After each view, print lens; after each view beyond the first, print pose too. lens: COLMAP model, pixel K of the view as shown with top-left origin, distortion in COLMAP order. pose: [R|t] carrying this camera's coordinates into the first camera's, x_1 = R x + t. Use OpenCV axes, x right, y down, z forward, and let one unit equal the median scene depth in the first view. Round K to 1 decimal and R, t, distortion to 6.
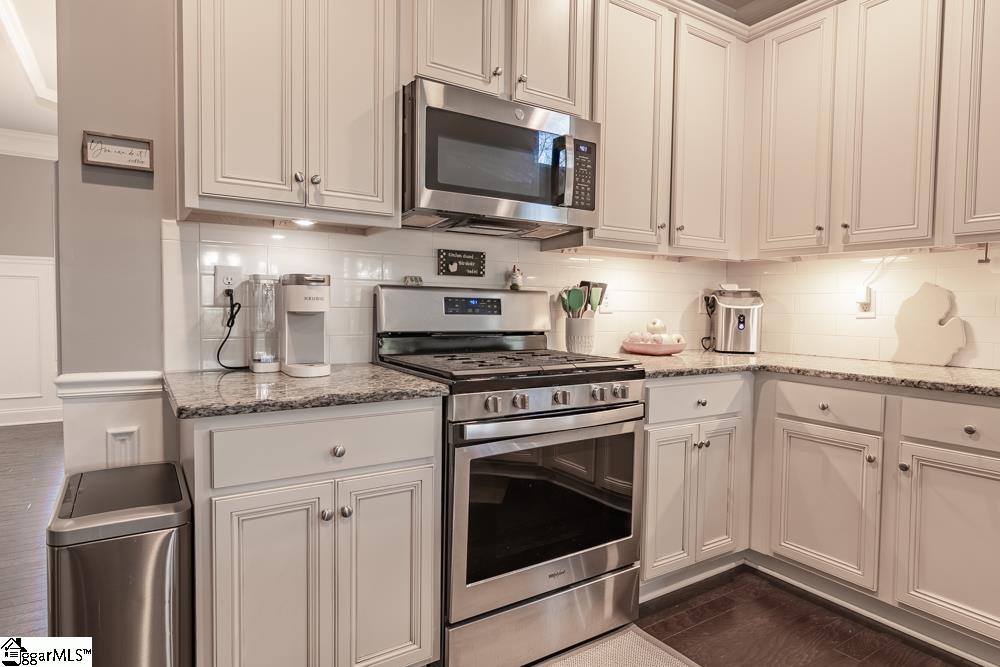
lens RADIAL K [[577.2, 0, 508.1], [0, 577.2, 330.0], [0, 0, 1]] dist [0.001990, 0.001253]
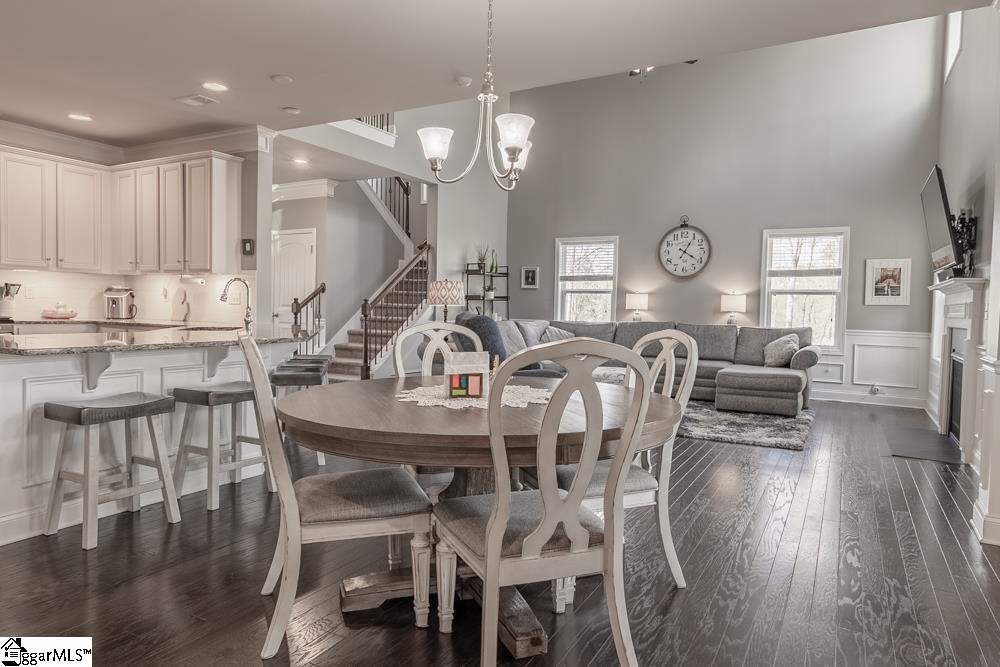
lens RADIAL K [[618.6, 0, 505.4], [0, 618.6, 329.5], [0, 0, 1]] dist [-0.001654, -0.000459]
pose [[0.884546, -0.011295, 0.466317, 0.814721], [0.008428, 0.999931, 0.008232, 0.098475], [-0.466377, -0.003352, 0.884580, -2.204132]]
